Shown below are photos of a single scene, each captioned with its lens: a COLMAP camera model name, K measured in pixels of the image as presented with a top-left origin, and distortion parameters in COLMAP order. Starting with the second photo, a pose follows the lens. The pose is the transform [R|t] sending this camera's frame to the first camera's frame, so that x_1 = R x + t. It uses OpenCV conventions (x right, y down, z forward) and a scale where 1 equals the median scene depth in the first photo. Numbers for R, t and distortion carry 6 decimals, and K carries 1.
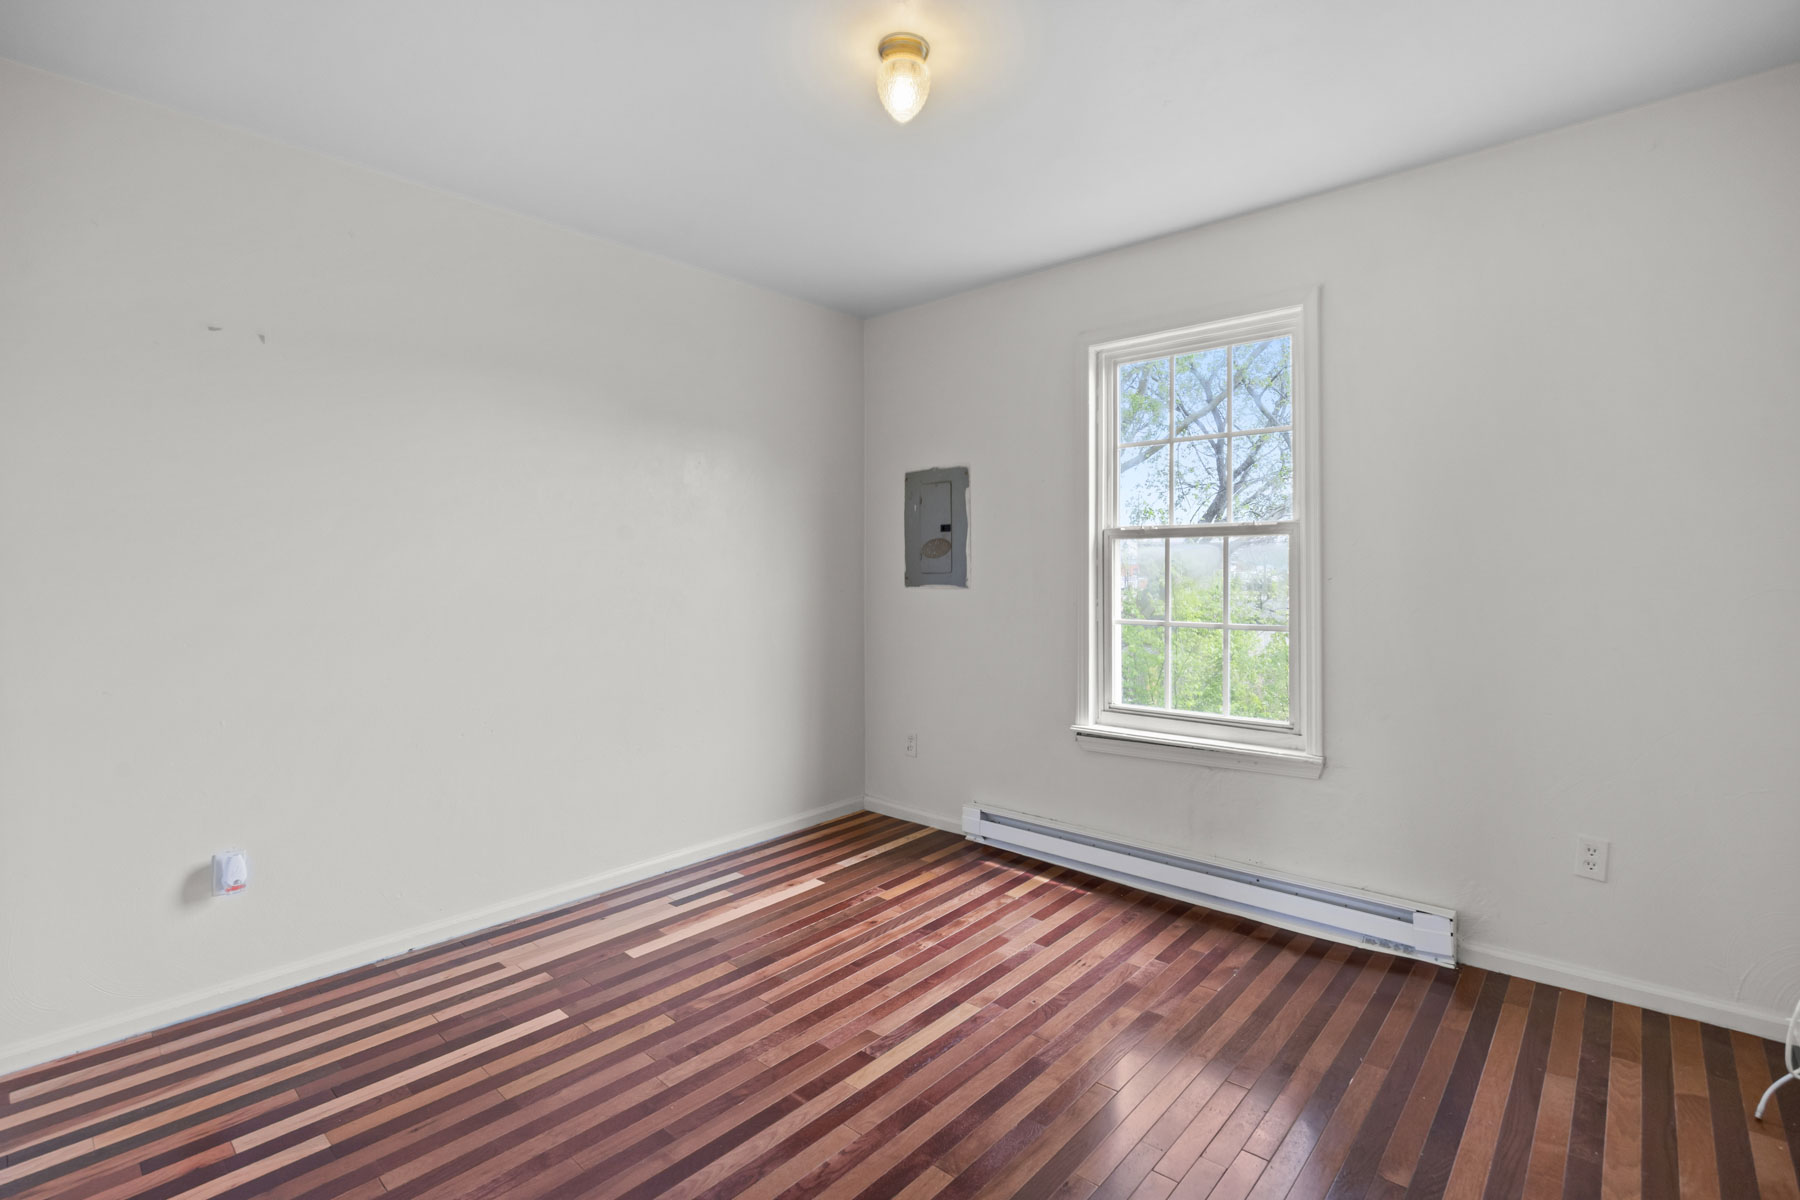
lens RADIAL K [[821.5, 0, 908.6], [0, 821.5, 577.1], [0, 0, 1]] dist [-0.019496, 0.001045]
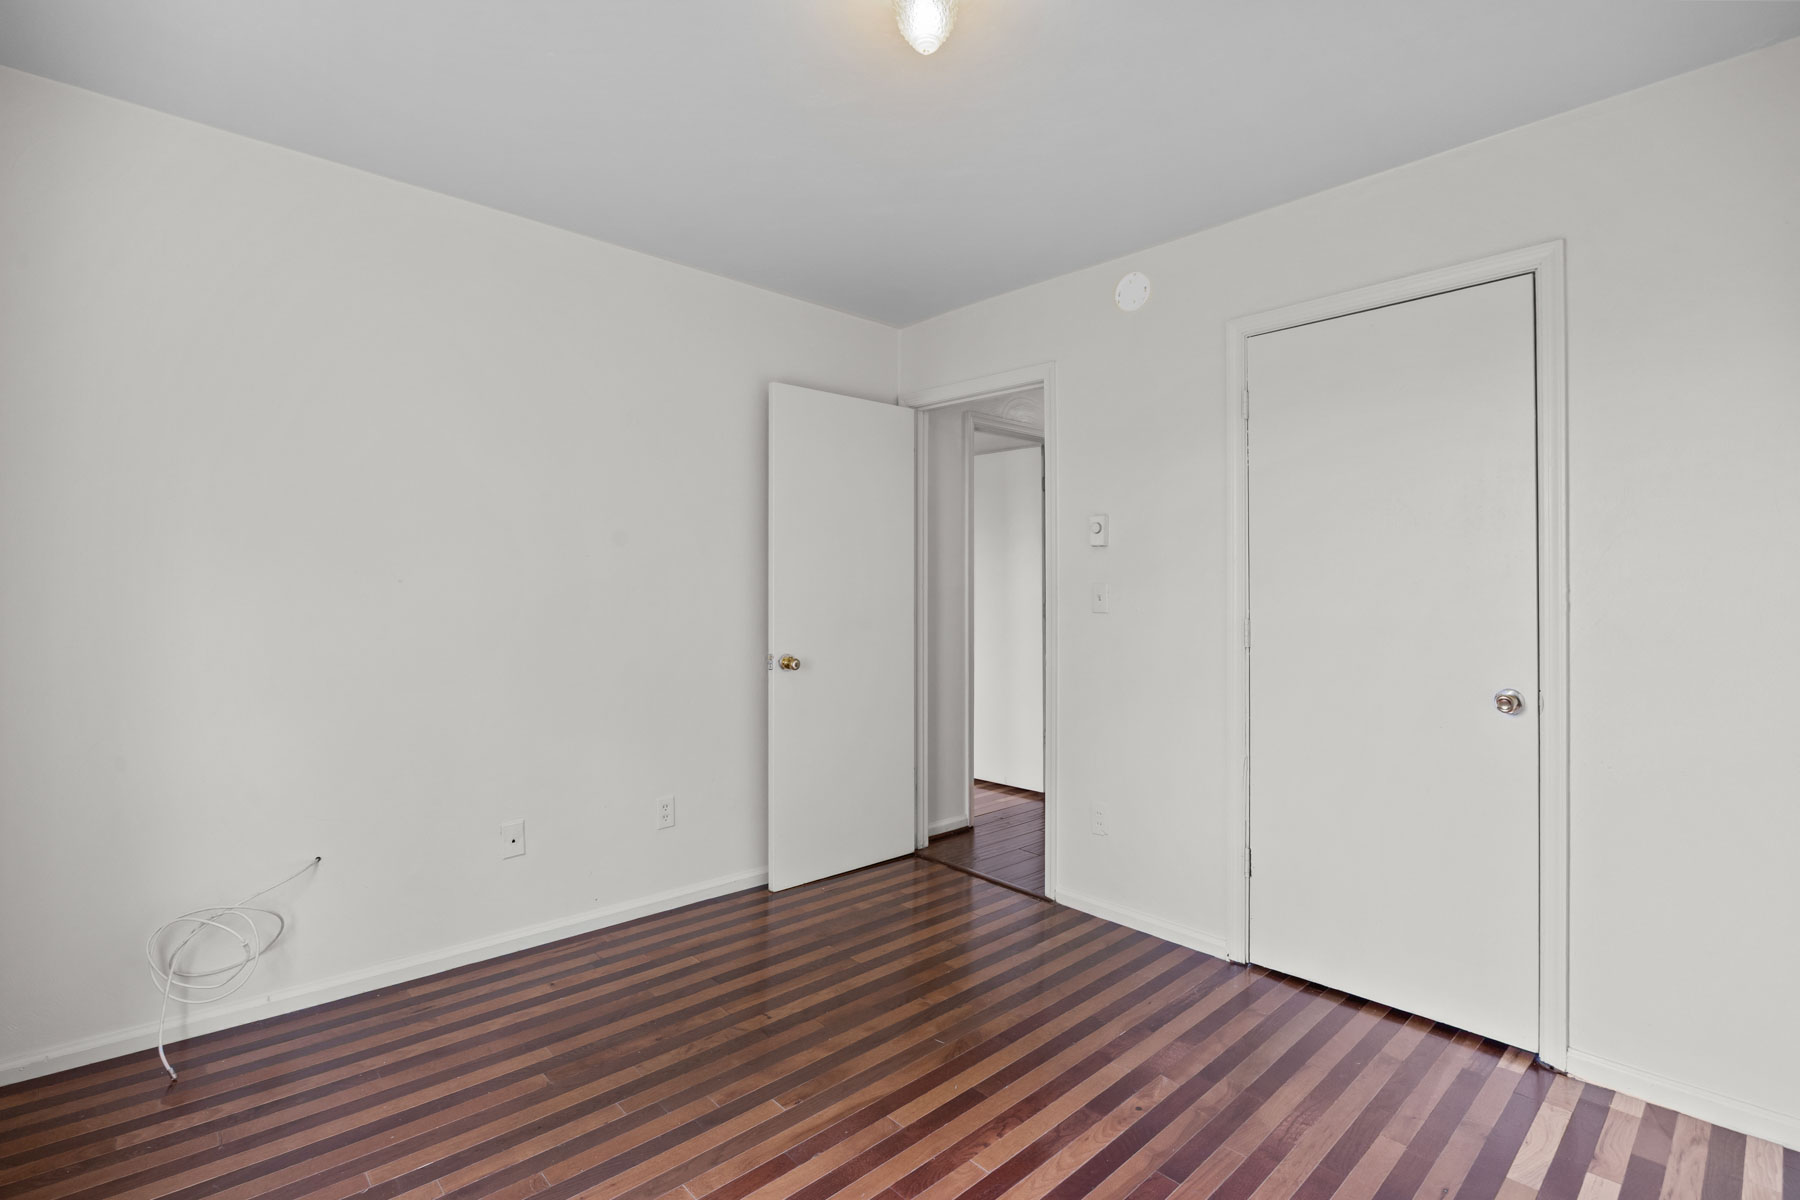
lens RADIAL K [[821.5, 0, 908.6], [0, 821.5, 577.1], [0, 0, 1]] dist [-0.019496, 0.001045]
pose [[-0.998407, 0.000406, 0.056420, -0.022803], [0.000441, 1.000000, 0.000608, -0.031638], [-0.056419, 0.000632, -0.998407, 1.392520]]
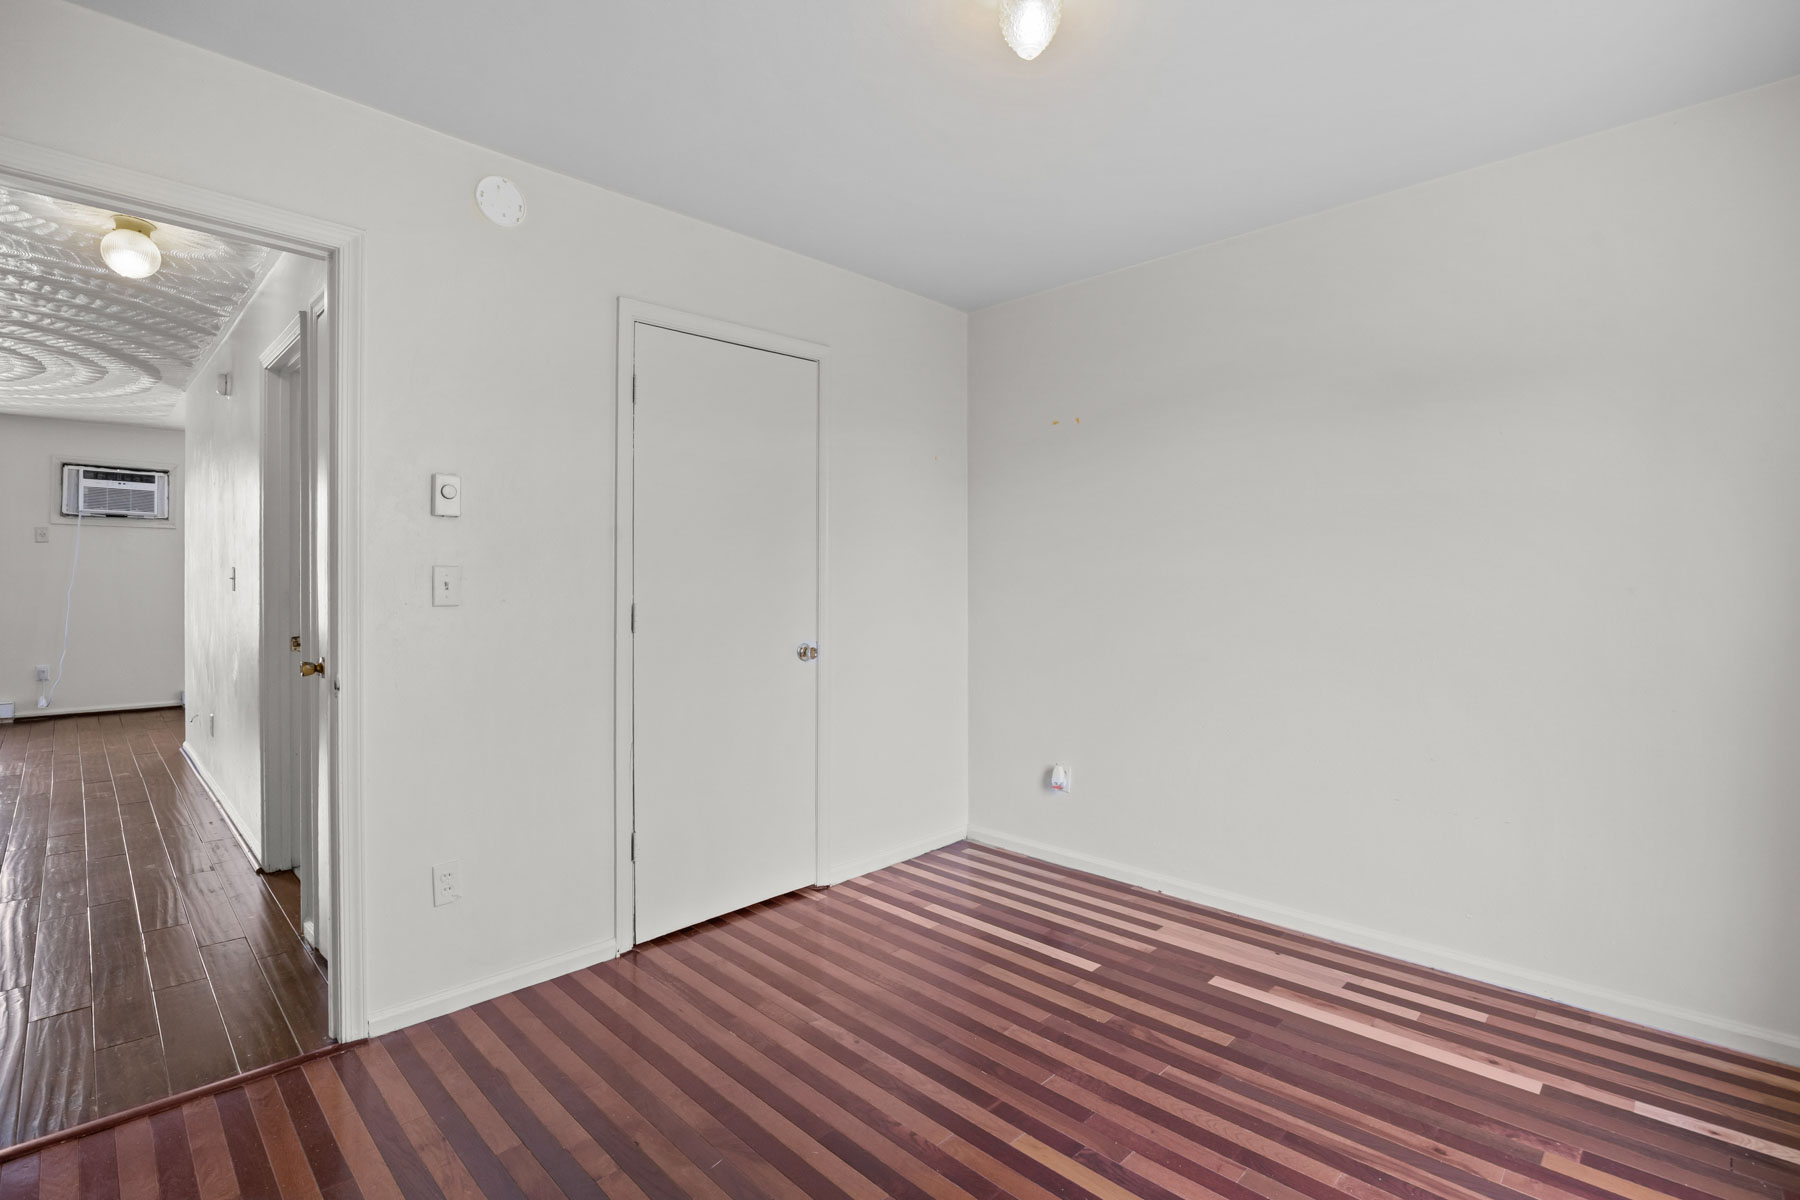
lens RADIAL K [[821.5, 0, 908.6], [0, 821.5, 577.1], [0, 0, 1]] dist [-0.019496, 0.001045]
pose [[-0.037771, 0.003758, -0.999279, 0.657462], [-0.009303, 0.999948, 0.004112, -0.017720], [0.999243, 0.009451, -0.037734, 0.688011]]
